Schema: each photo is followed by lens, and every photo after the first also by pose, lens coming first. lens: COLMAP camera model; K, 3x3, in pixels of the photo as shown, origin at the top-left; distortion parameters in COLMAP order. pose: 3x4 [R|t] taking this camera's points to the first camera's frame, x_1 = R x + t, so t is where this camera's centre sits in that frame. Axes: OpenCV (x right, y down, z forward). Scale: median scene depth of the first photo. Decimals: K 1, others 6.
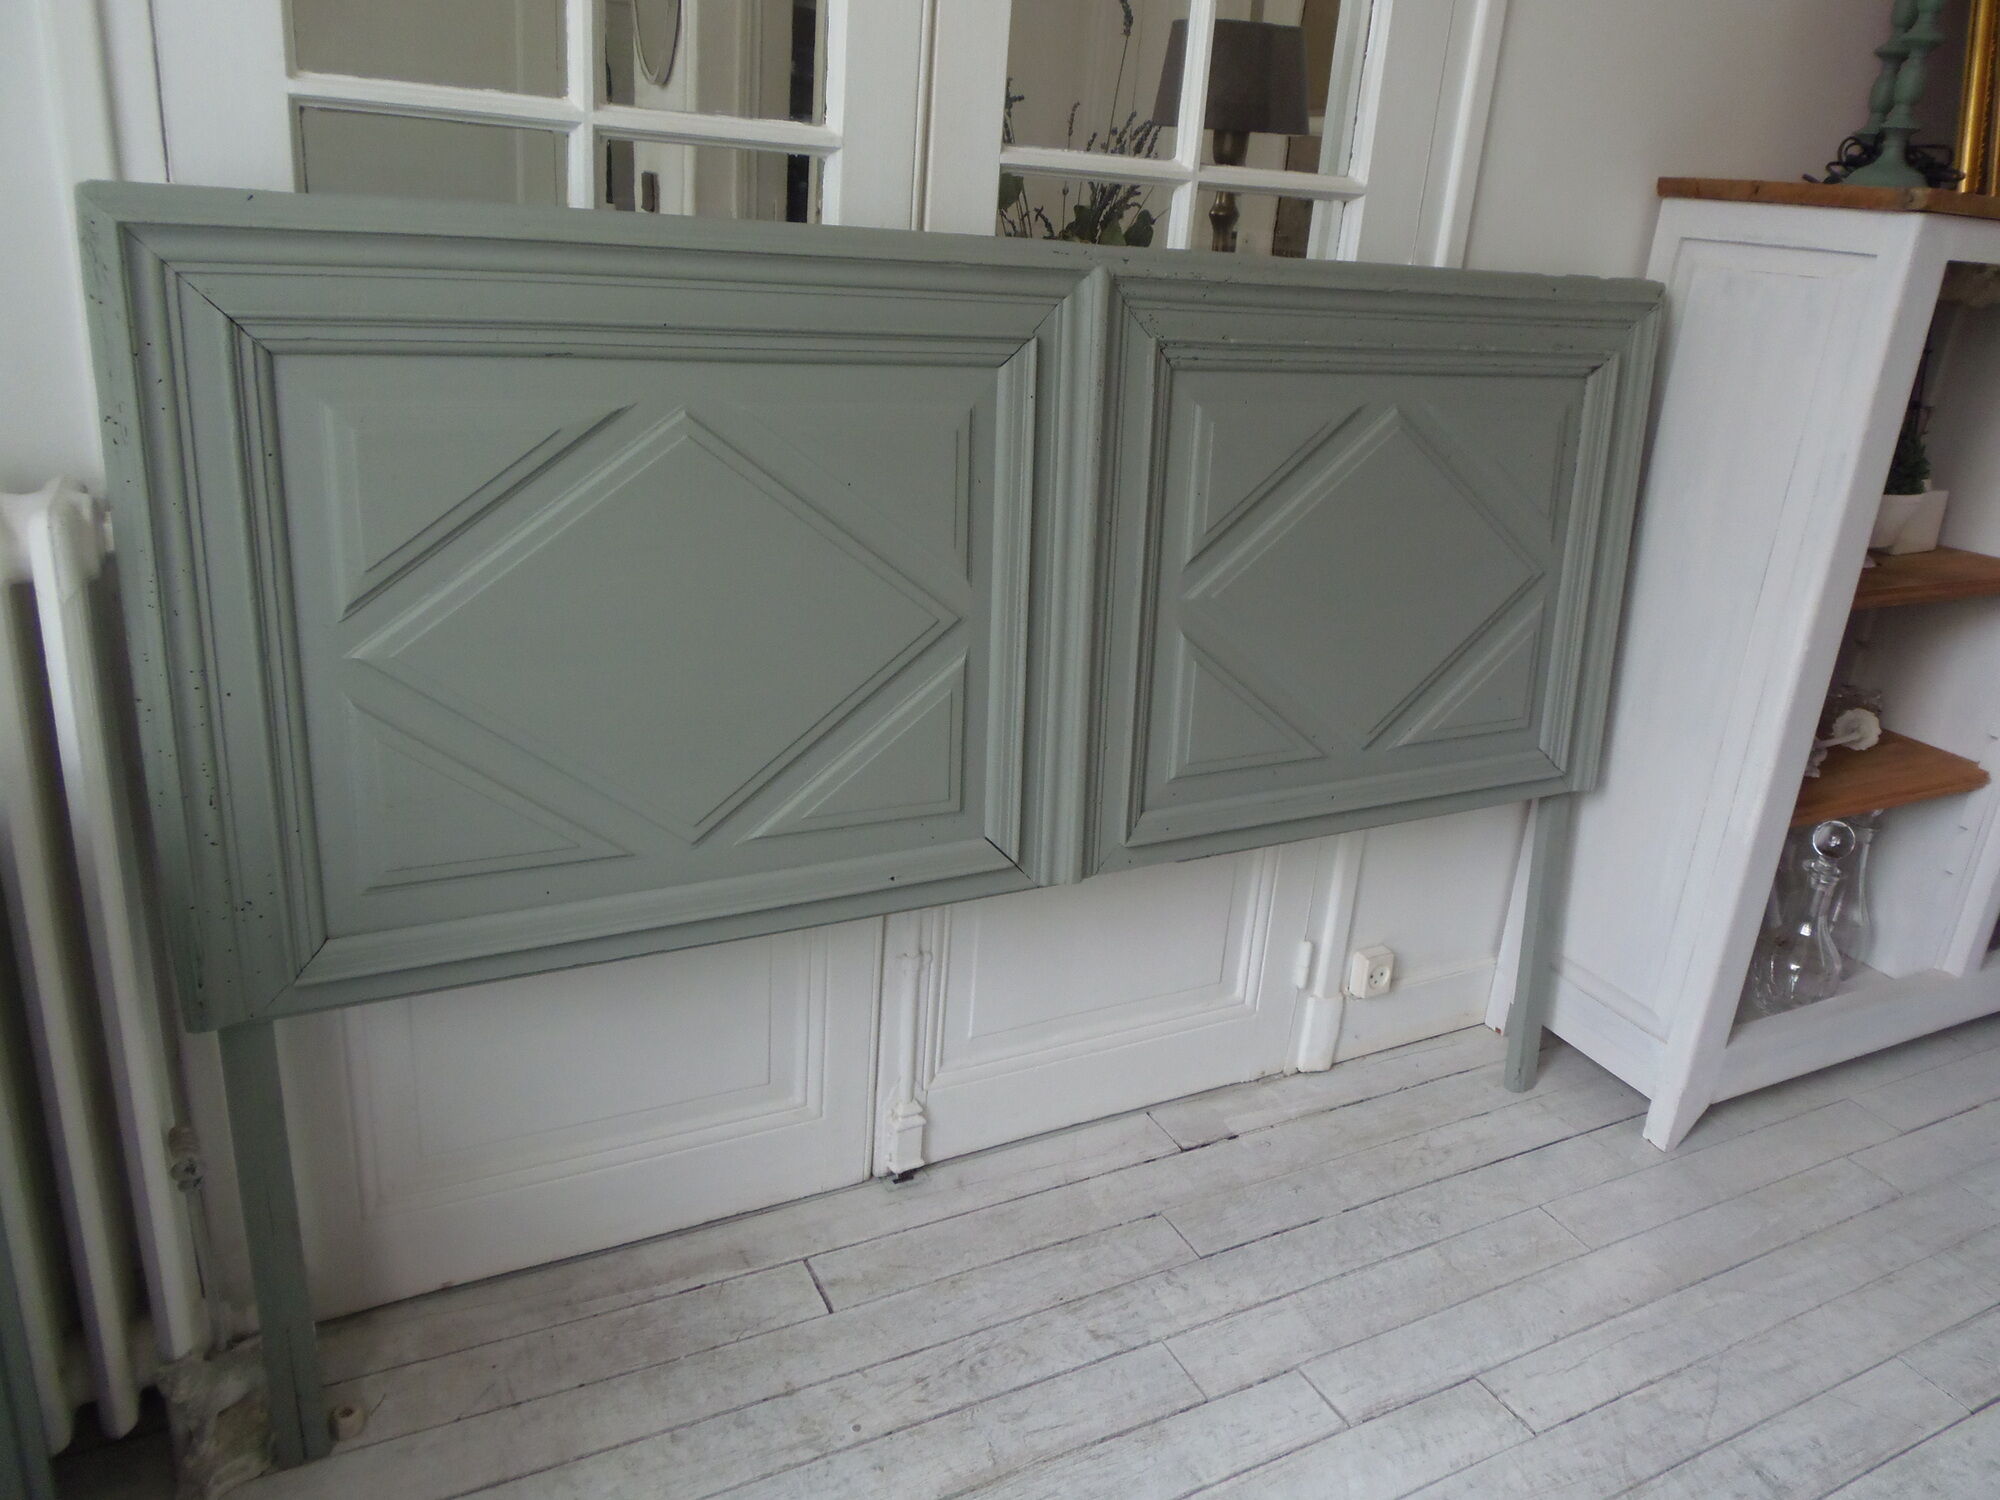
lens RADIAL K [[1399.4, 0, 977.6], [0, 1399.4, 706.2], [0, 0, 1]] dist [-0.027808, -0.004385]
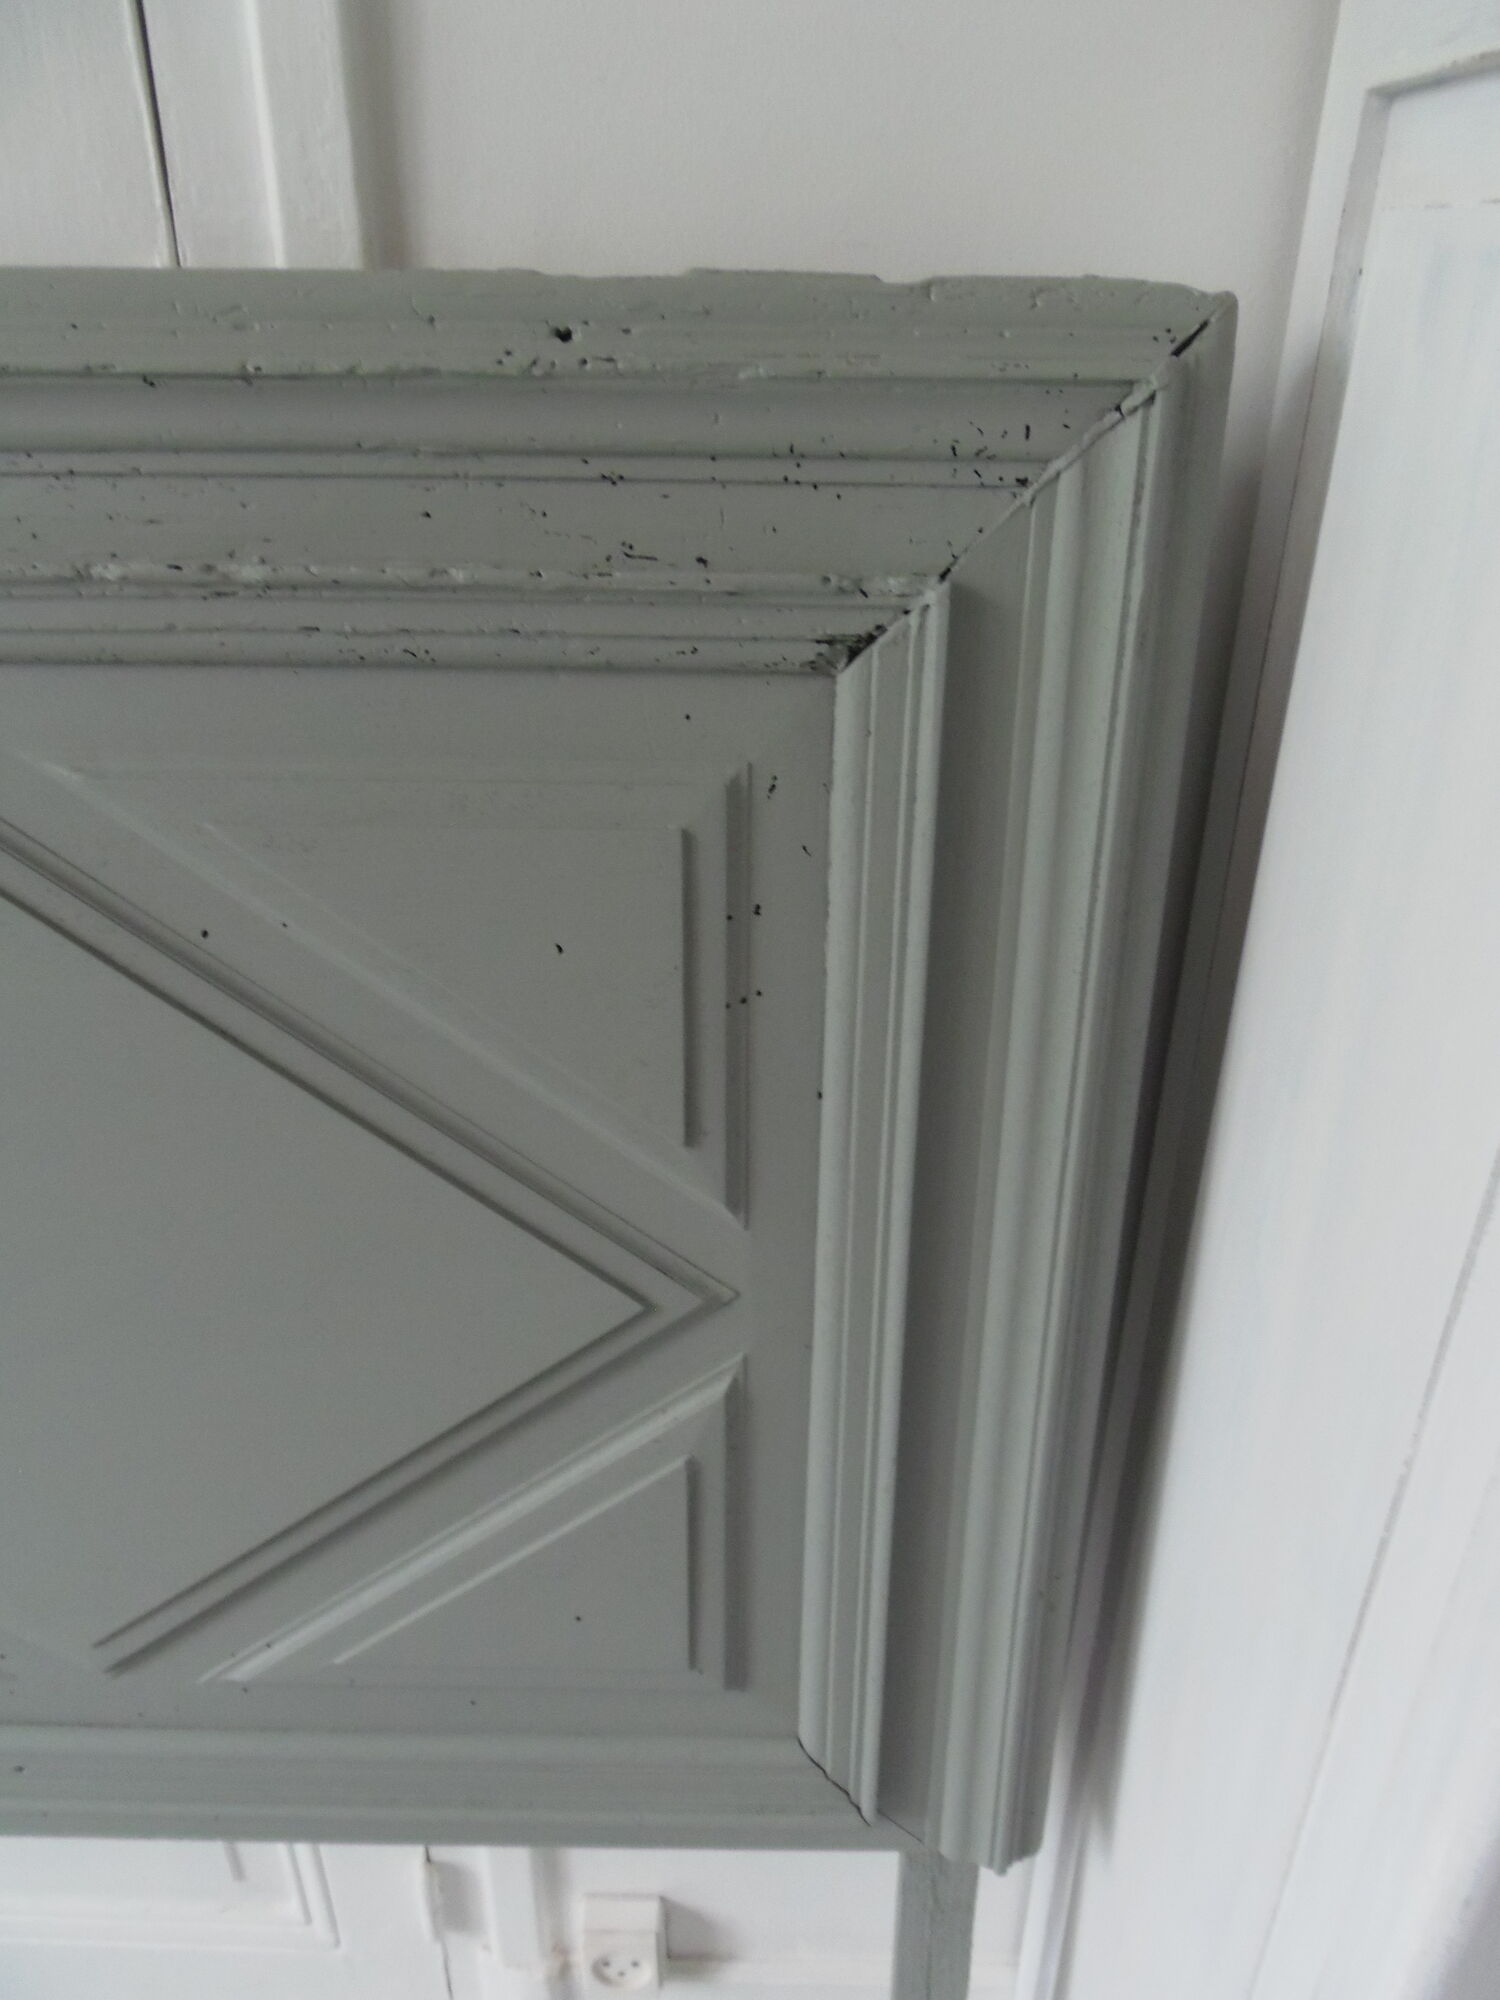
lens RADIAL K [[1399.4, 0, 795.8], [0, 1399.4, 1006.5], [0, 0, 1]] dist [-0.027808, -0.004385]
pose [[0.897472, 0.155896, -0.412601, 0.625622], [-0.113419, 0.985566, 0.125678, -0.233103], [0.426239, -0.065996, 0.902200, 0.845004]]
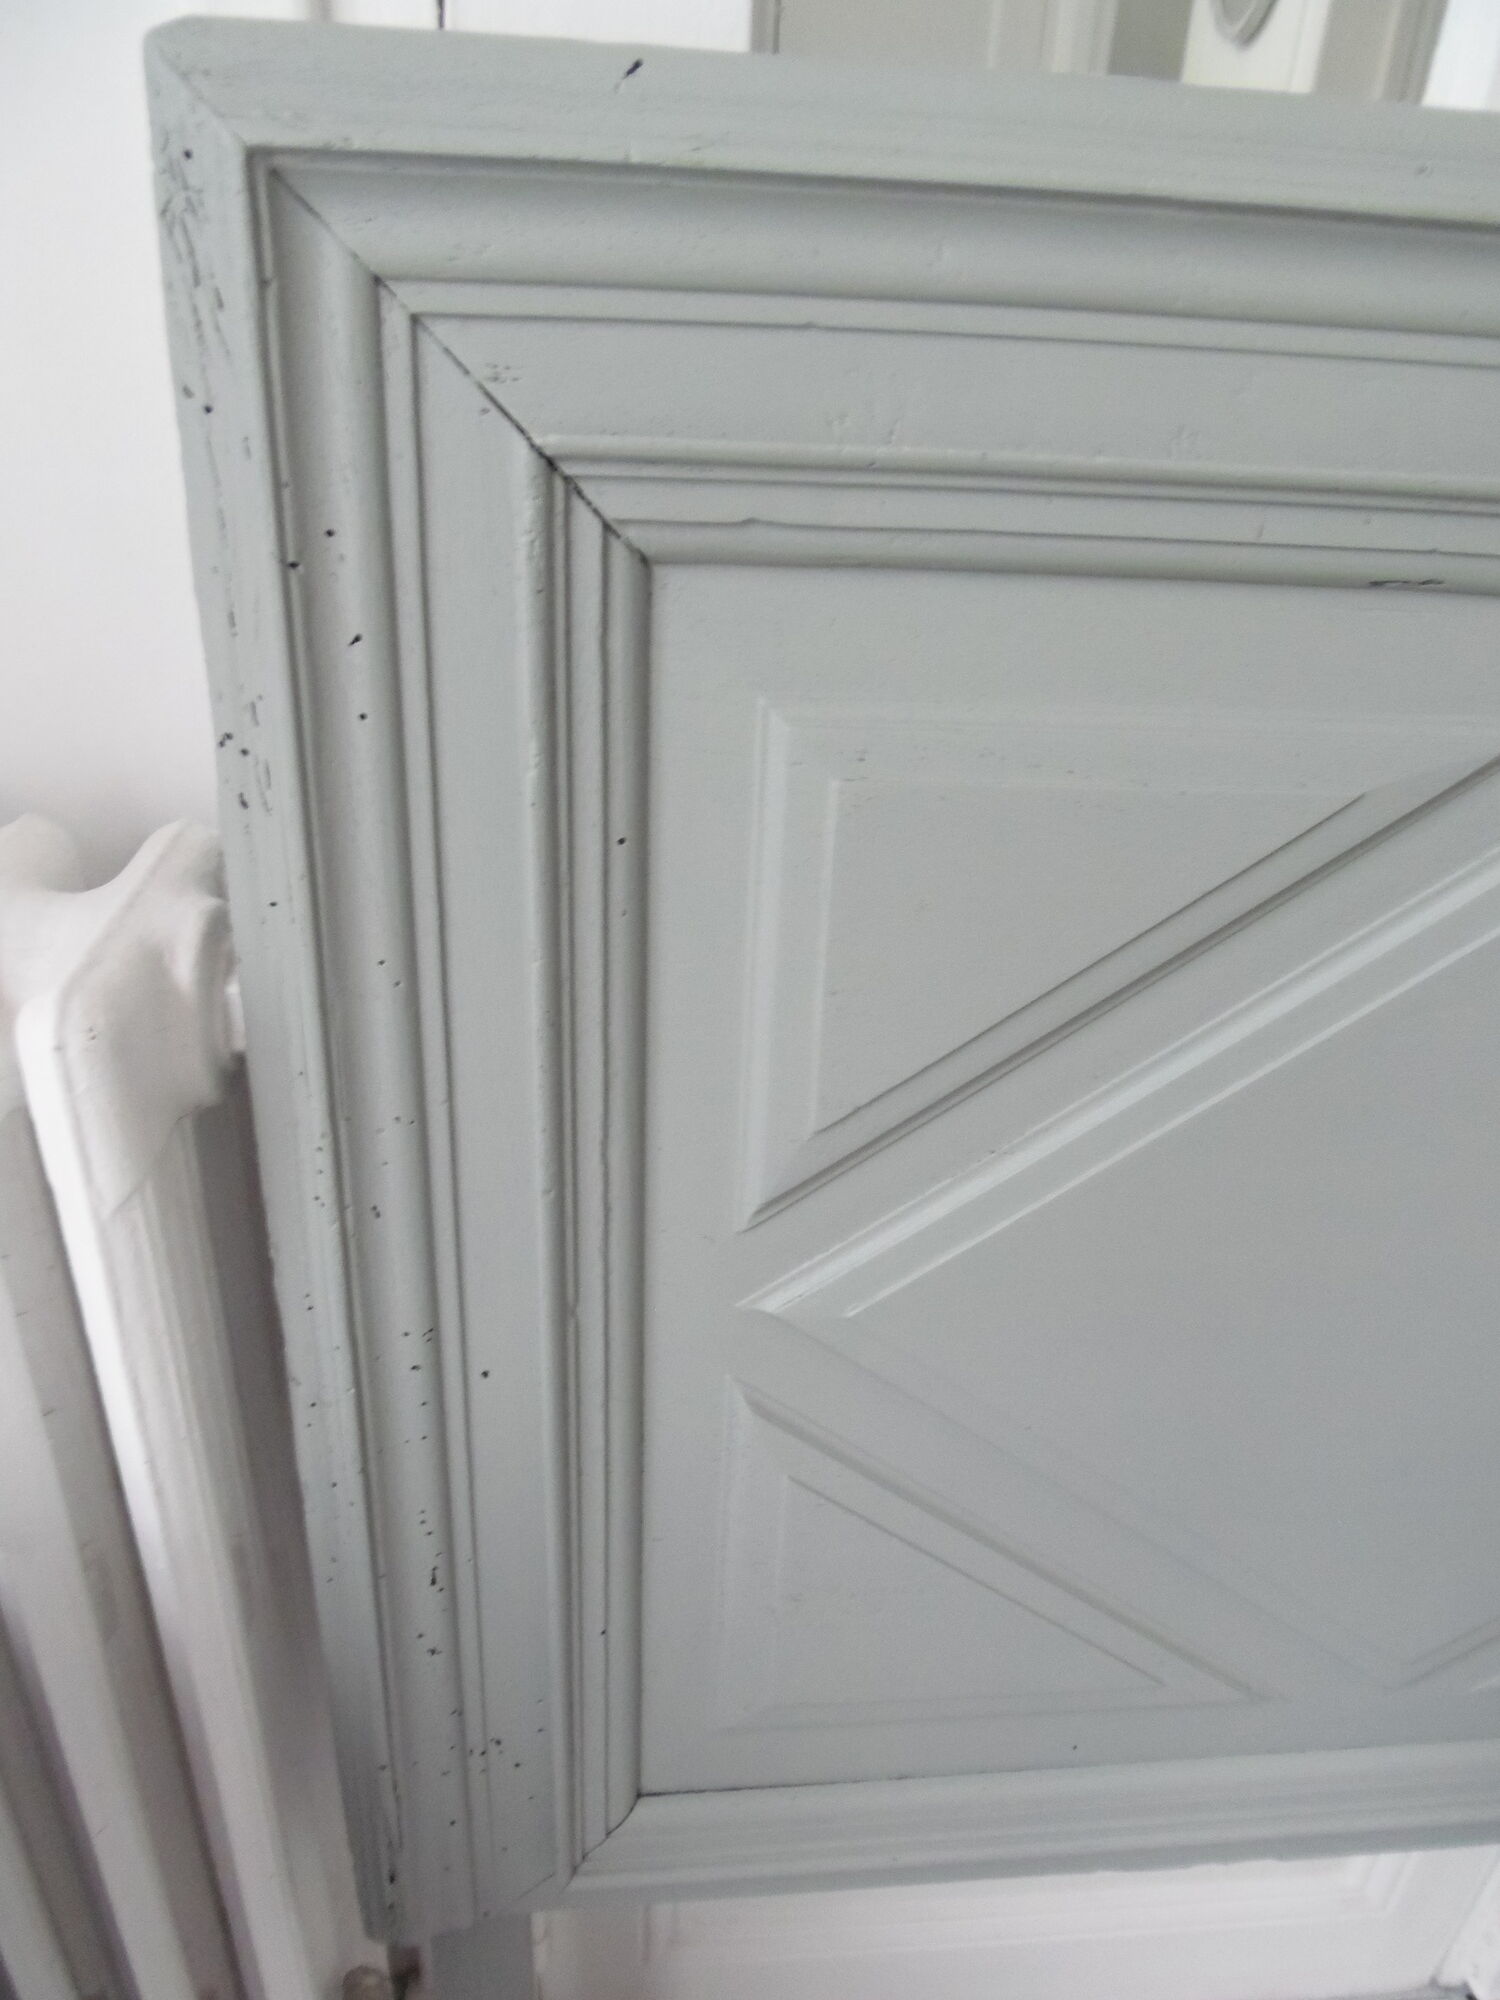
lens RADIAL K [[1327.0, 0, 750.0], [0, 1327.0, 1000.0], [0, 0, 1]] dist [-0.029033, -0.000650]
pose [[0.929535, 0.147196, -0.338079, -0.248647], [-0.104988, 0.984568, 0.140009, -0.136314], [0.353471, -0.094649, 0.930645, 0.479377]]
